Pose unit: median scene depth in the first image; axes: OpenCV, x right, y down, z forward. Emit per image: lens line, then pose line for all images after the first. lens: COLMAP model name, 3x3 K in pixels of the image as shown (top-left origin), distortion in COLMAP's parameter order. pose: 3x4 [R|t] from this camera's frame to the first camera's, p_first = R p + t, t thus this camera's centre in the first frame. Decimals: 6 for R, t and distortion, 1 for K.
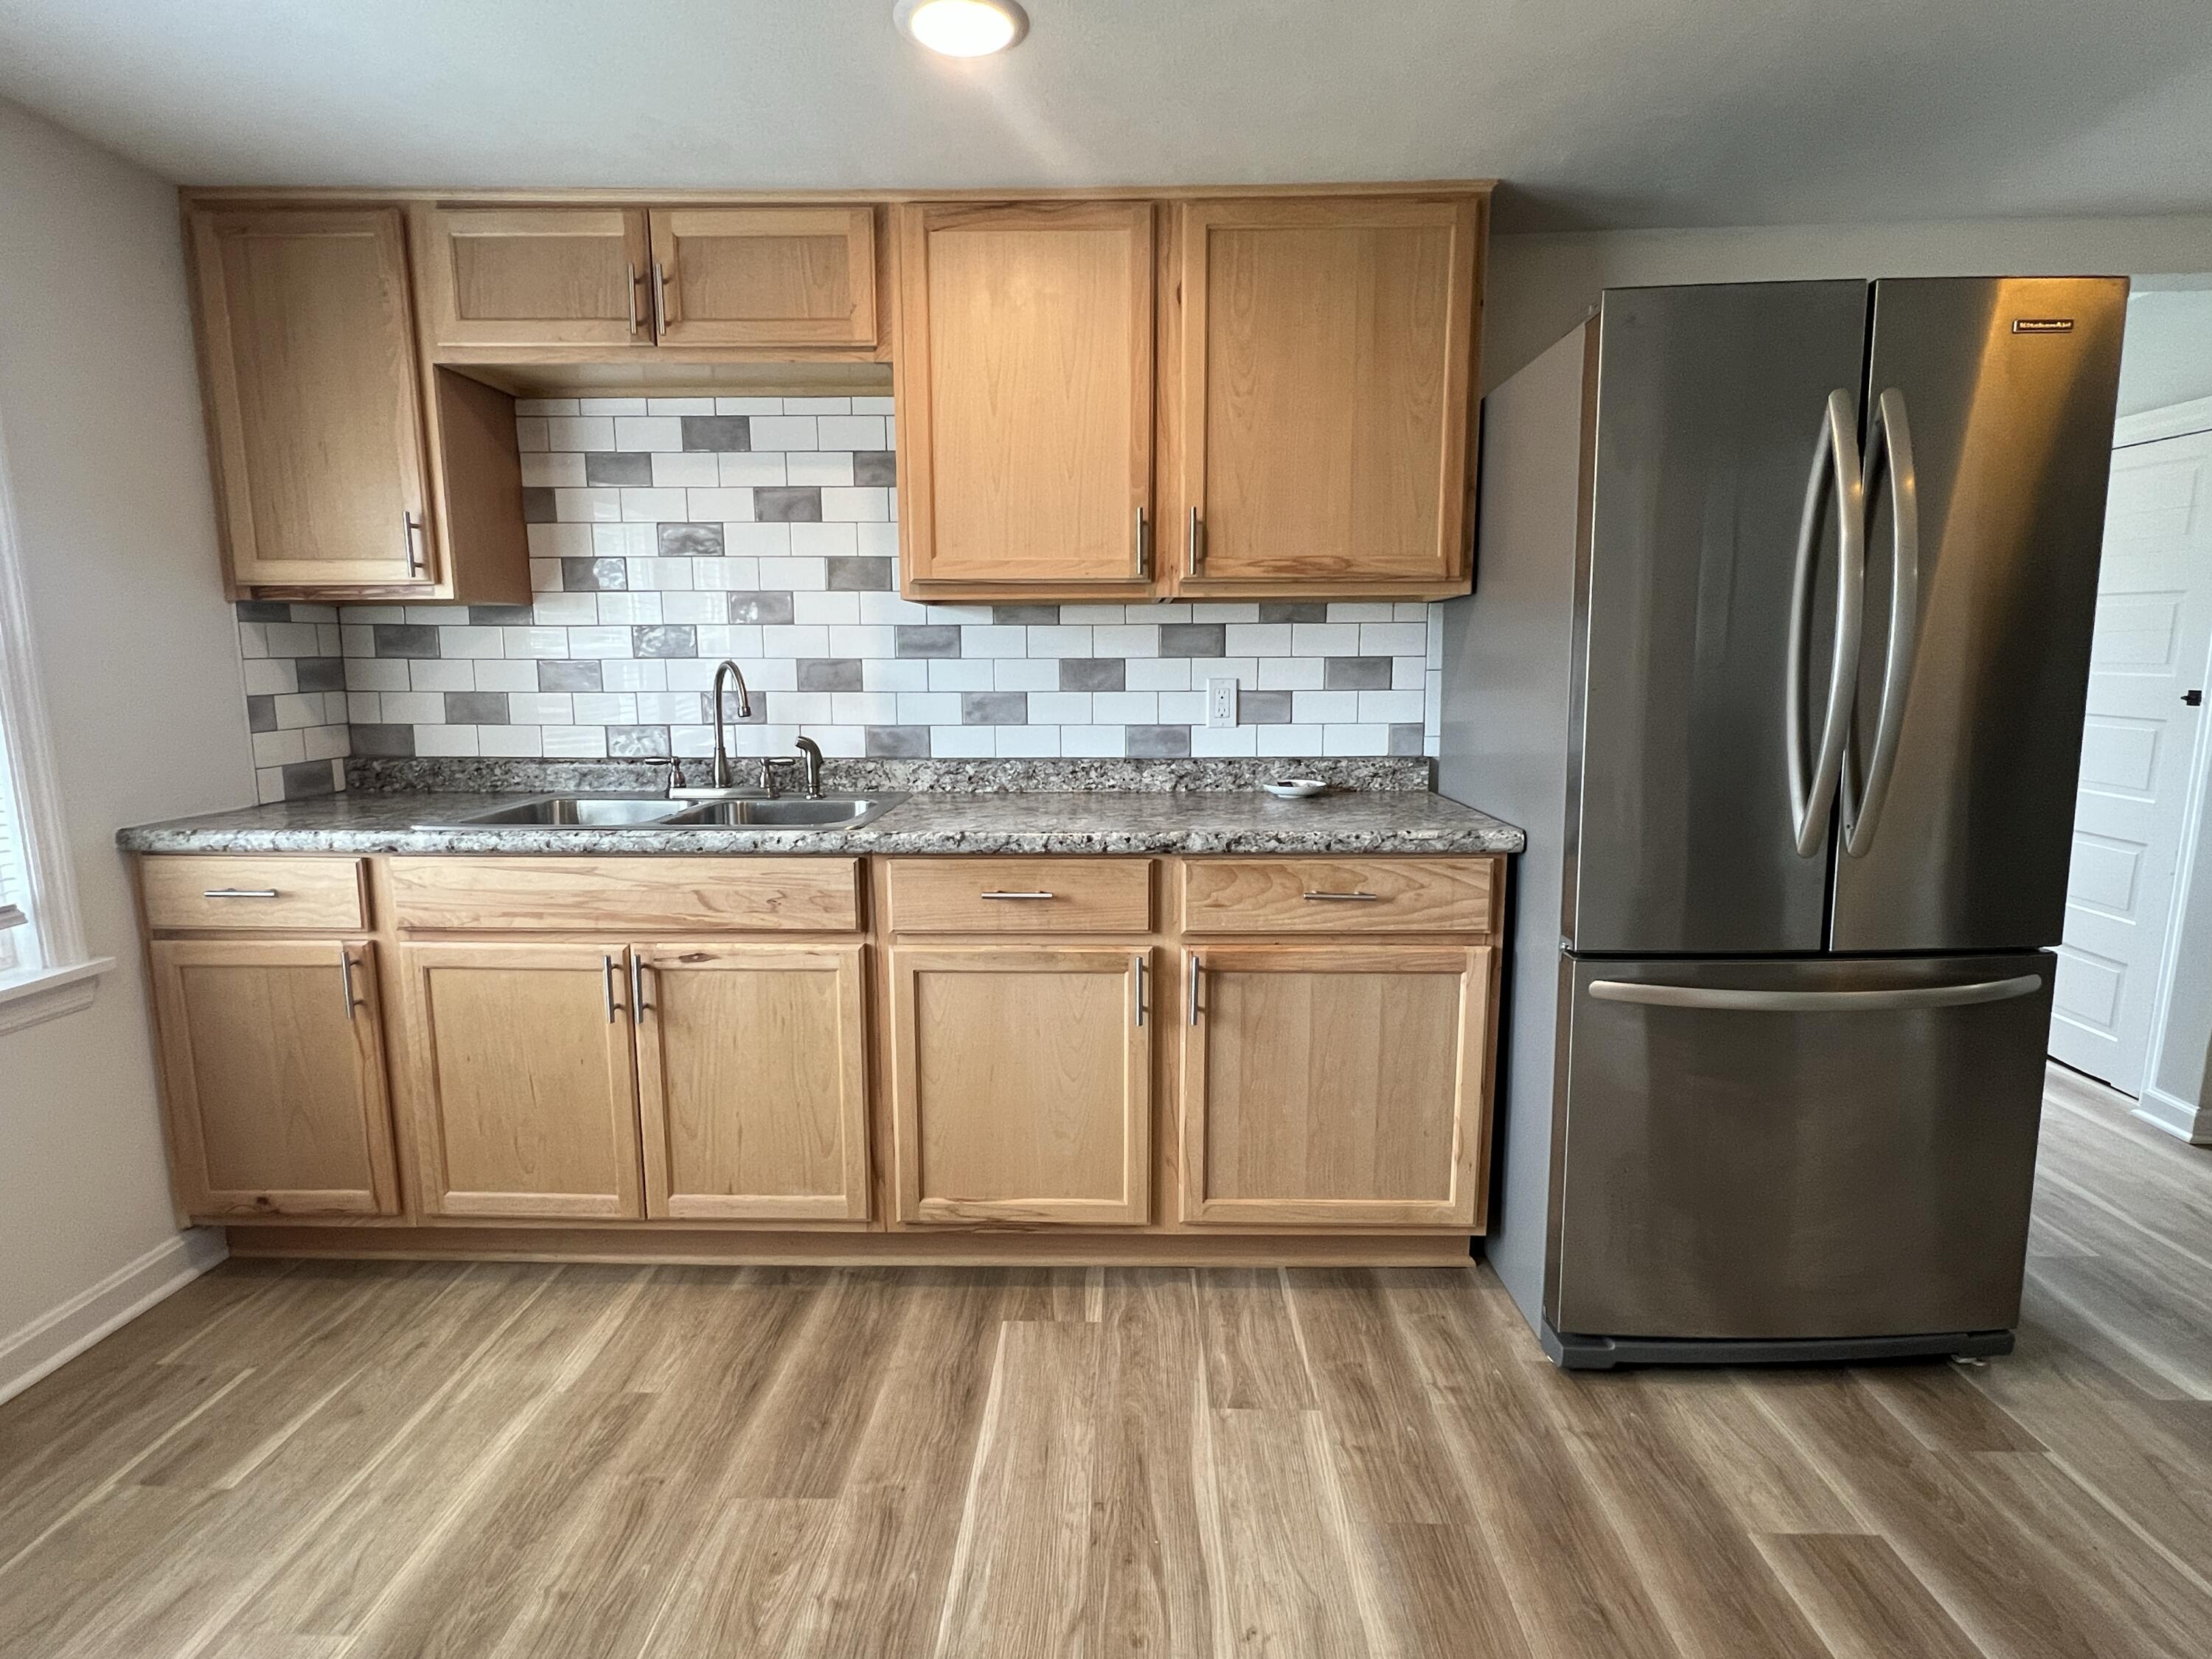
lens RADIAL K [[1101.1, 0, 1109.8], [0, 1101.1, 828.7], [0, 0, 1]] dist [-0.000906, -0.000316]
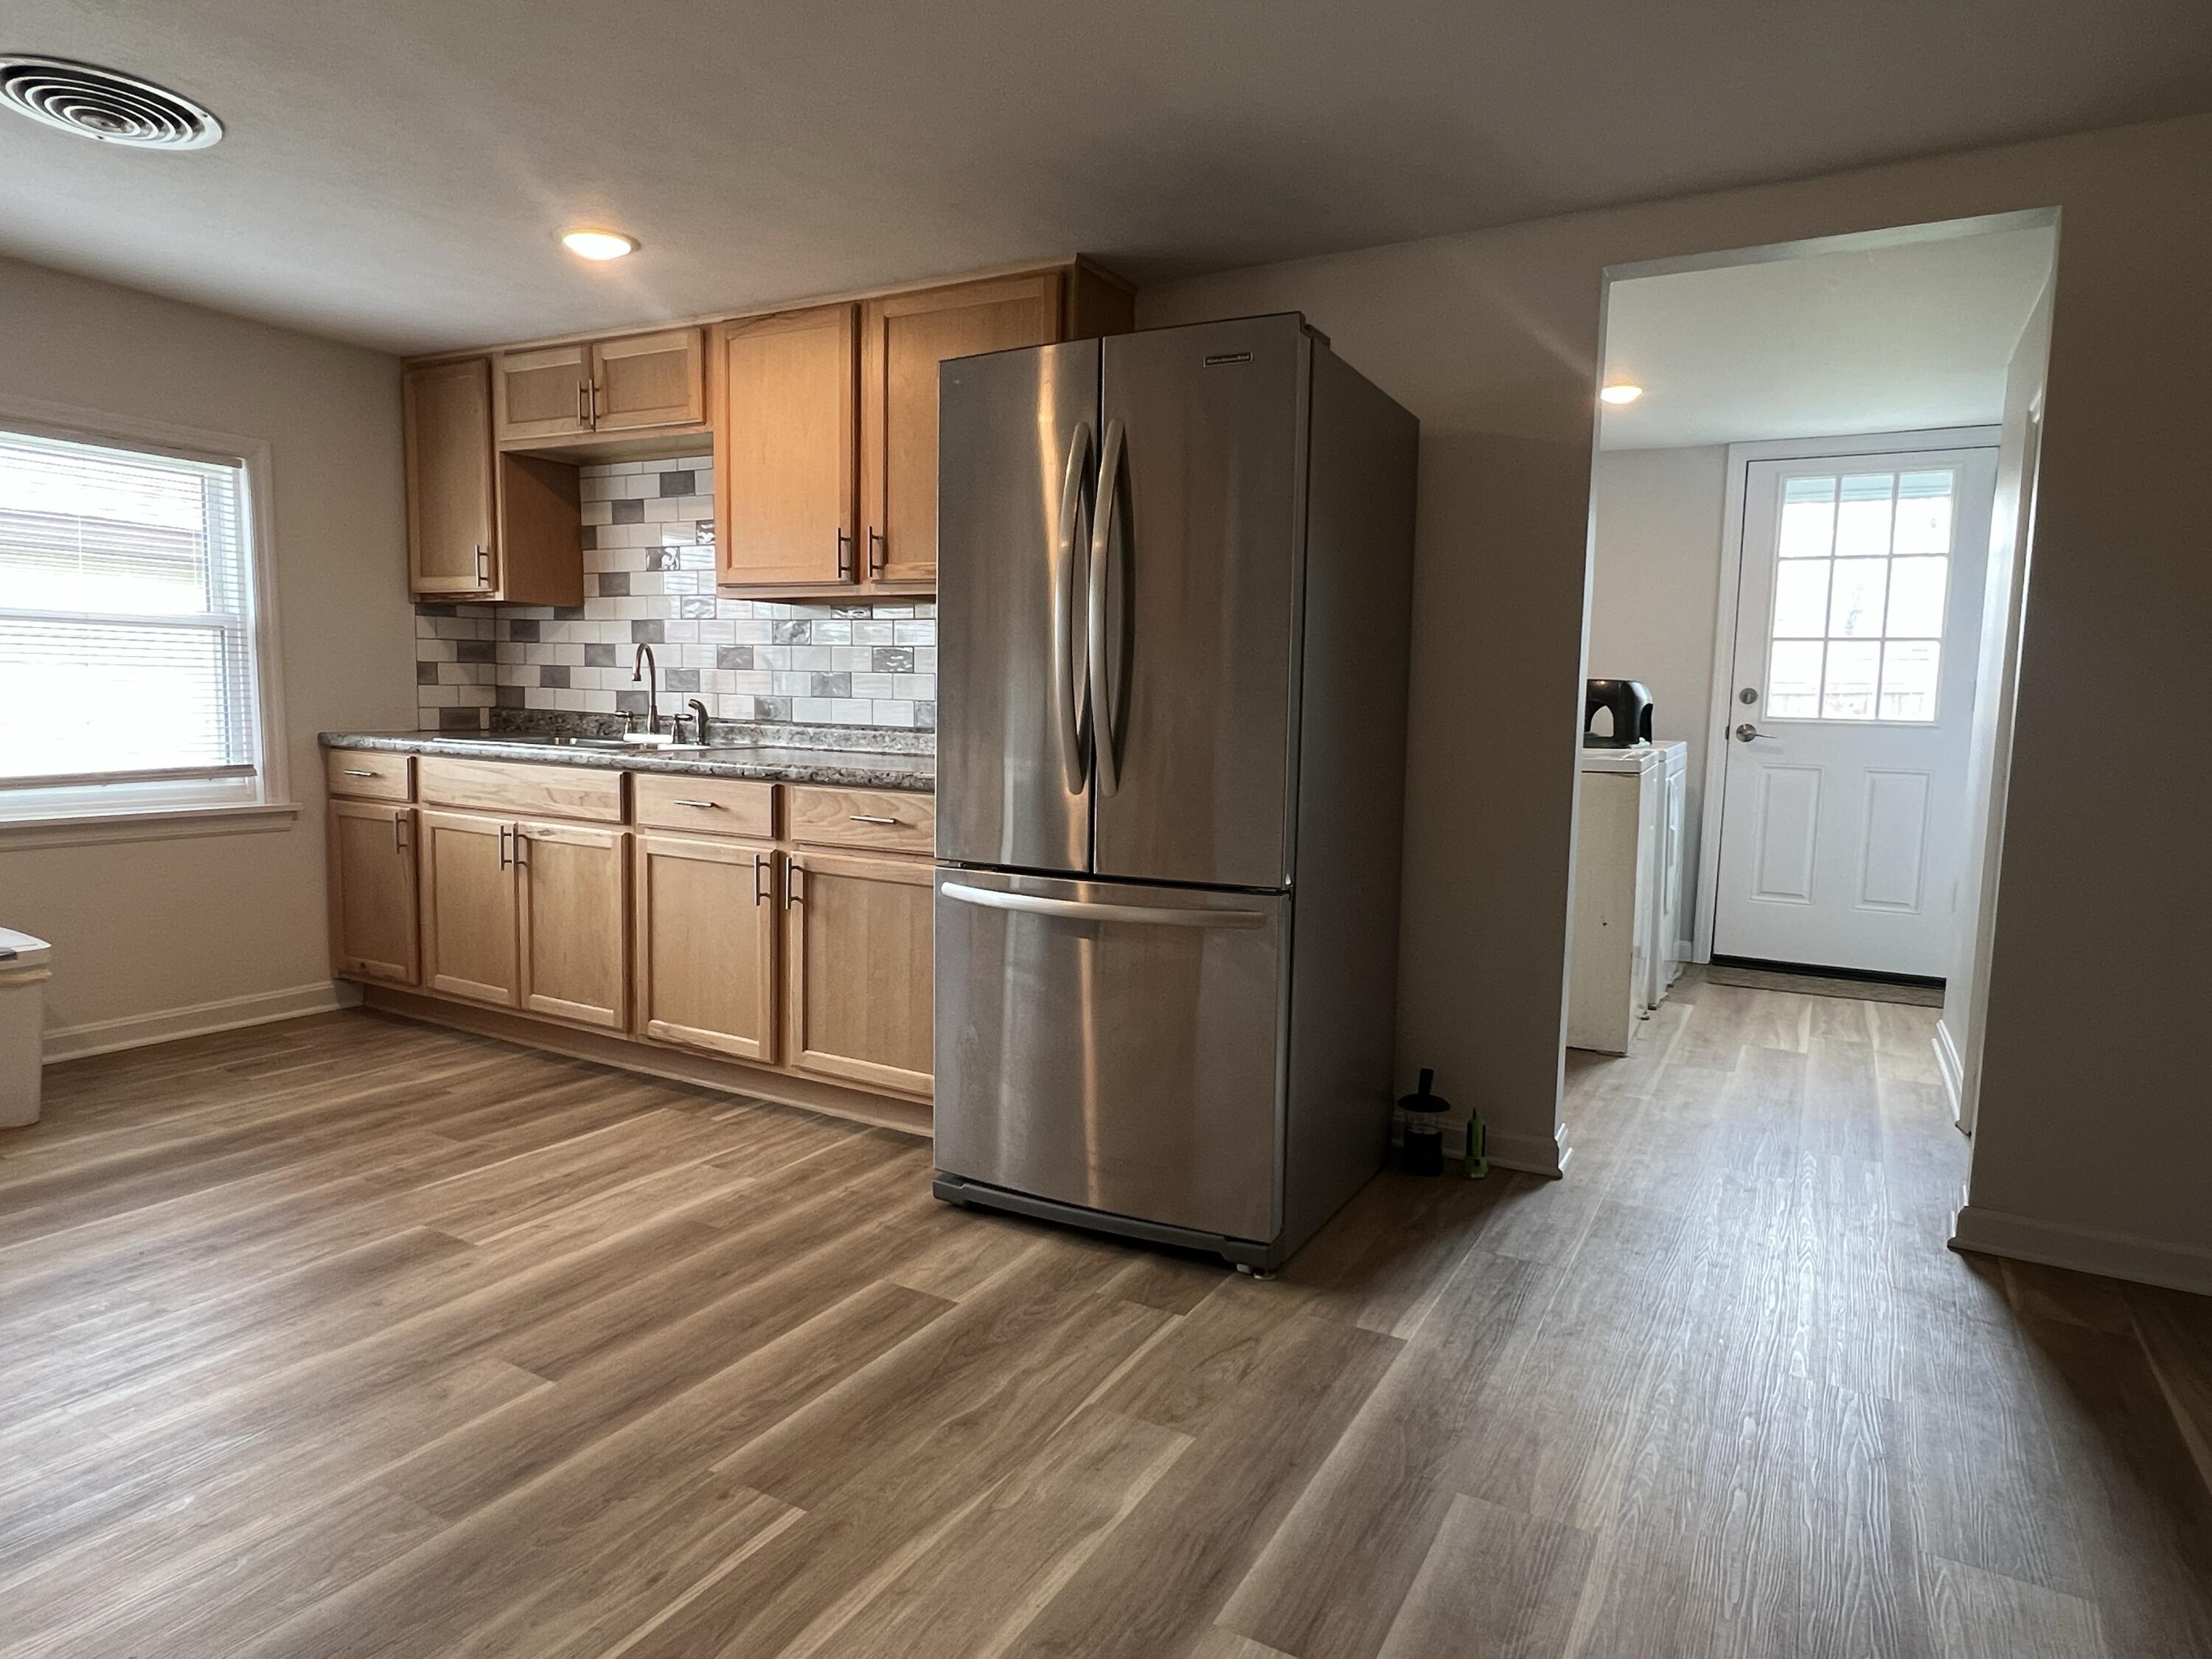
lens RADIAL K [[1305.9, 0, 1106.2], [0, 1305.9, 833.3], [0, 0, 1]] dist [0.001206, 0.000788]
pose [[0.882977, 0.076326, -0.463169, 1.104906], [-0.099253, 0.994741, -0.025291, 0.084954], [0.458803, 0.068303, 0.885909, -0.228404]]
